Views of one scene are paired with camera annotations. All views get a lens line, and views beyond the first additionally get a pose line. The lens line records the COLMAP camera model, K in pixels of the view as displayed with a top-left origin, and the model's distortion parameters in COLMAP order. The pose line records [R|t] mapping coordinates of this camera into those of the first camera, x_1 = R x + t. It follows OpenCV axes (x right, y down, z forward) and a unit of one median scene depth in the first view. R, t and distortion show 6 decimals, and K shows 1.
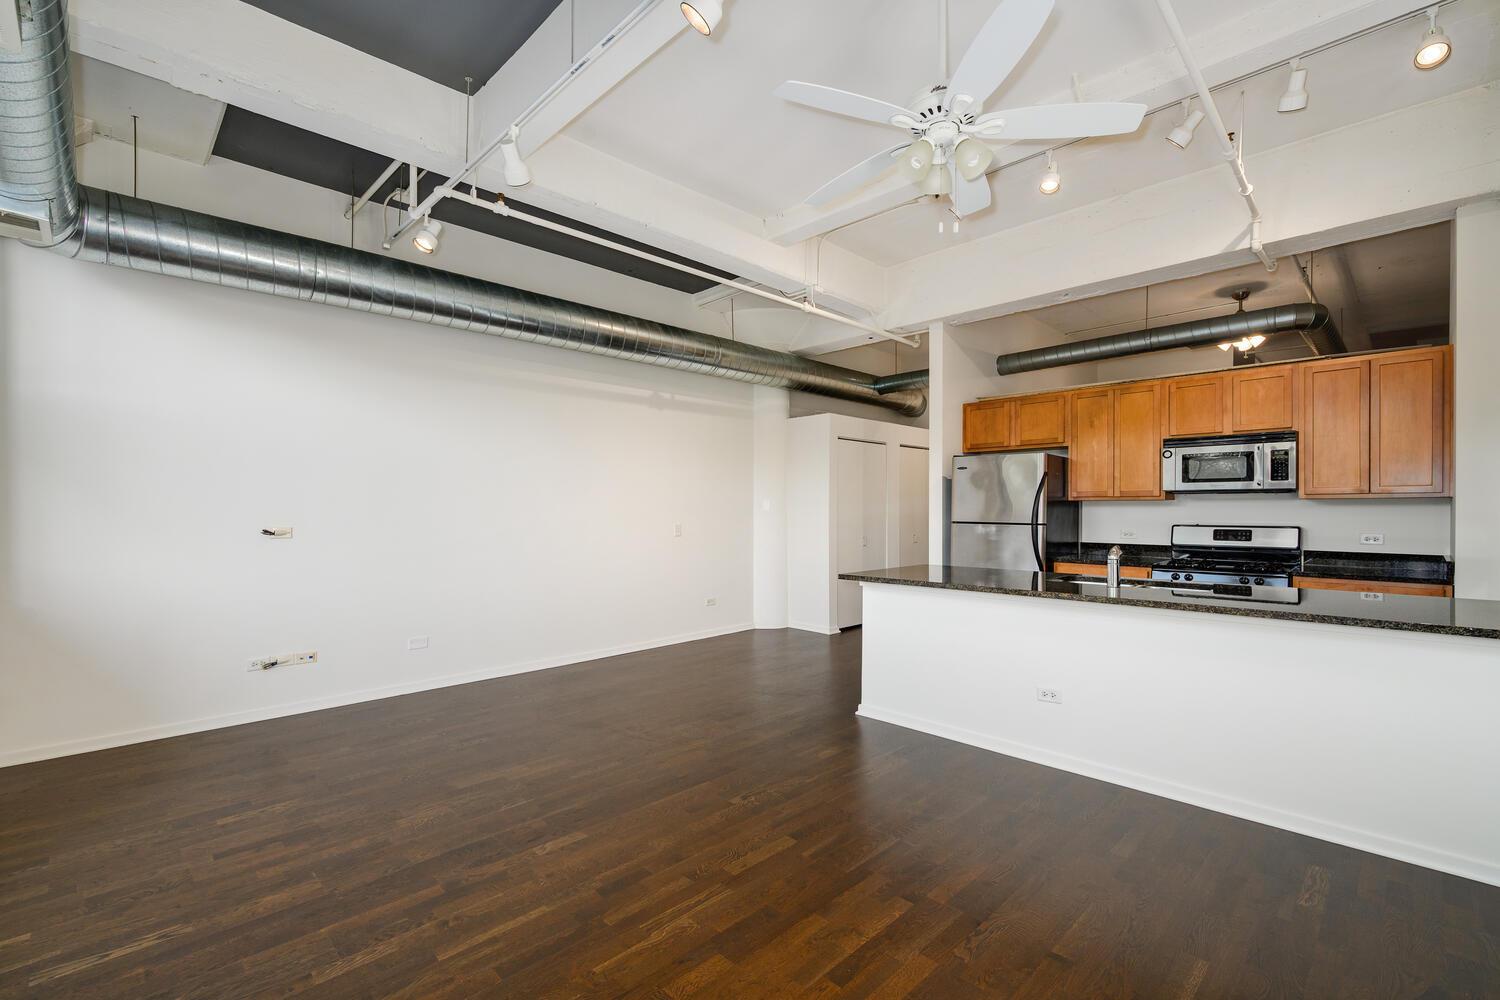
lens RADIAL K [[661.2, 0, 752.2], [0, 661.2, 508.9], [0, 0, 1]] dist [0.022846, -0.017607]
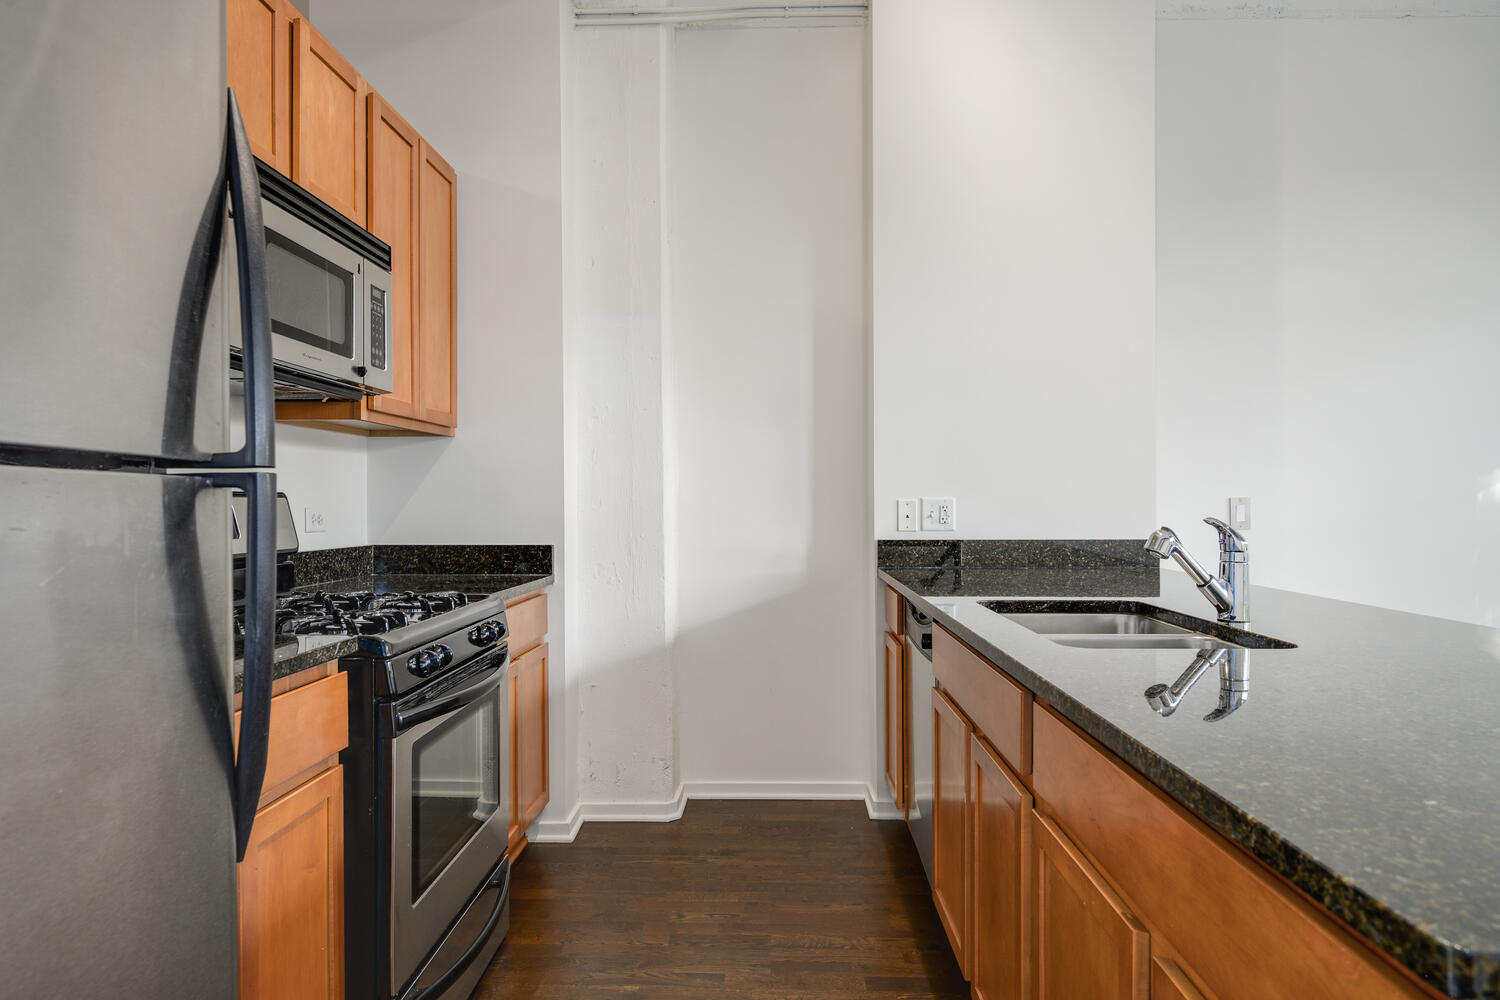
lens RADIAL K [[900.8, 0, 743.4], [0, 900.8, 498.6], [0, 0, 1]] dist [0.004061, 0.001493]
pose [[-0.679685, 0.006395, 0.733476, 0.243896], [0.007182, 0.999972, -0.002062, 0.030636], [-0.733469, 0.003866, -0.679712, 1.070397]]
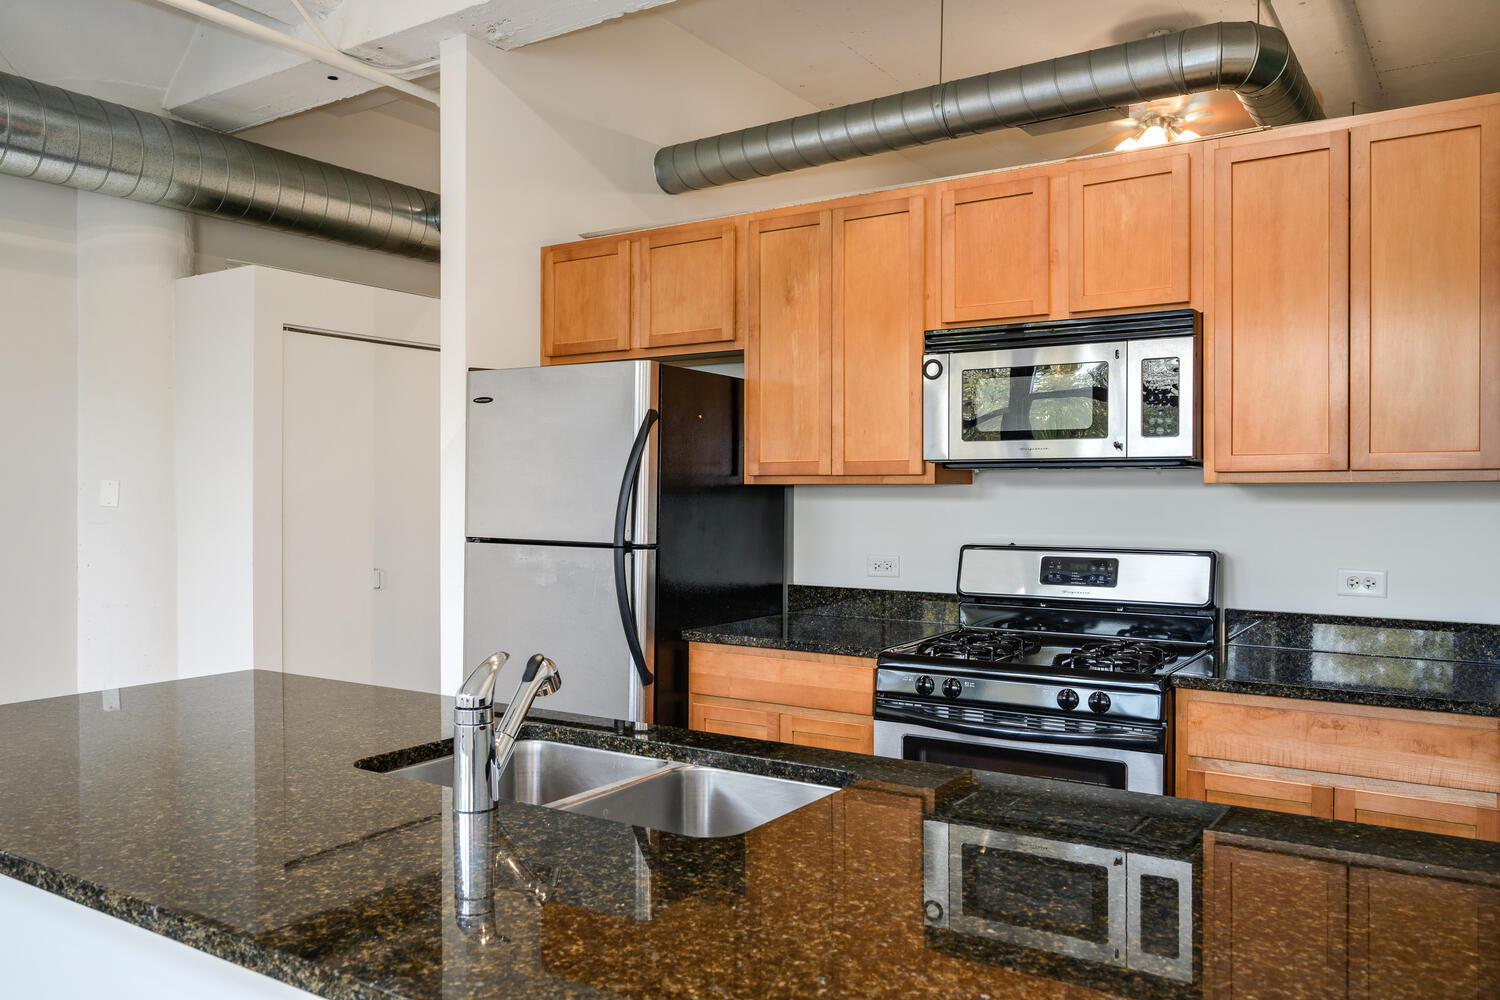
lens RADIAL K [[1150.7, 0, 750.0], [0, 1150.7, 500.0], [0, 0, 1]] dist [-0.028391, -0.005892]
pose [[0.980304, 0.002572, 0.197478, 0.375034], [-0.003213, 0.999991, 0.002925, -0.005604], [-0.197468, -0.003502, 0.980303, 0.342395]]
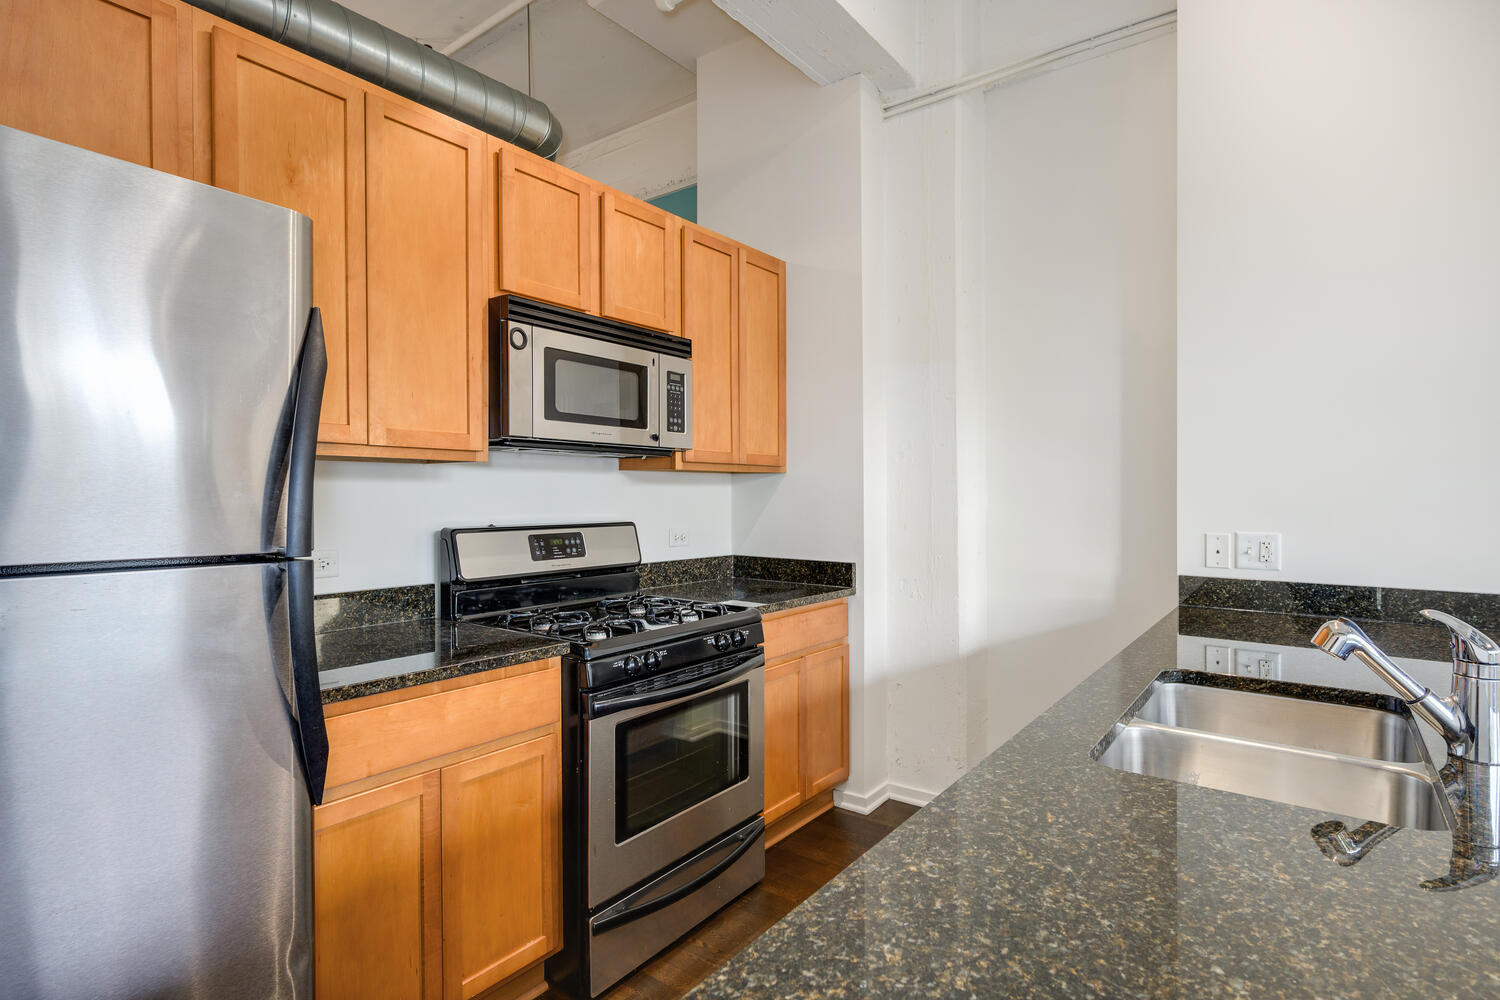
lens RADIAL K [[746.1, 0, 766.9], [0, 746.1, 494.8], [0, 0, 1]] dist [0.000253, 0.000246]
pose [[-0.144249, -0.001981, 0.989539, 0.192487], [0.000838, 0.999997, 0.002124, 0.003428], [-0.989541, 0.001136, -0.144247, 0.906302]]
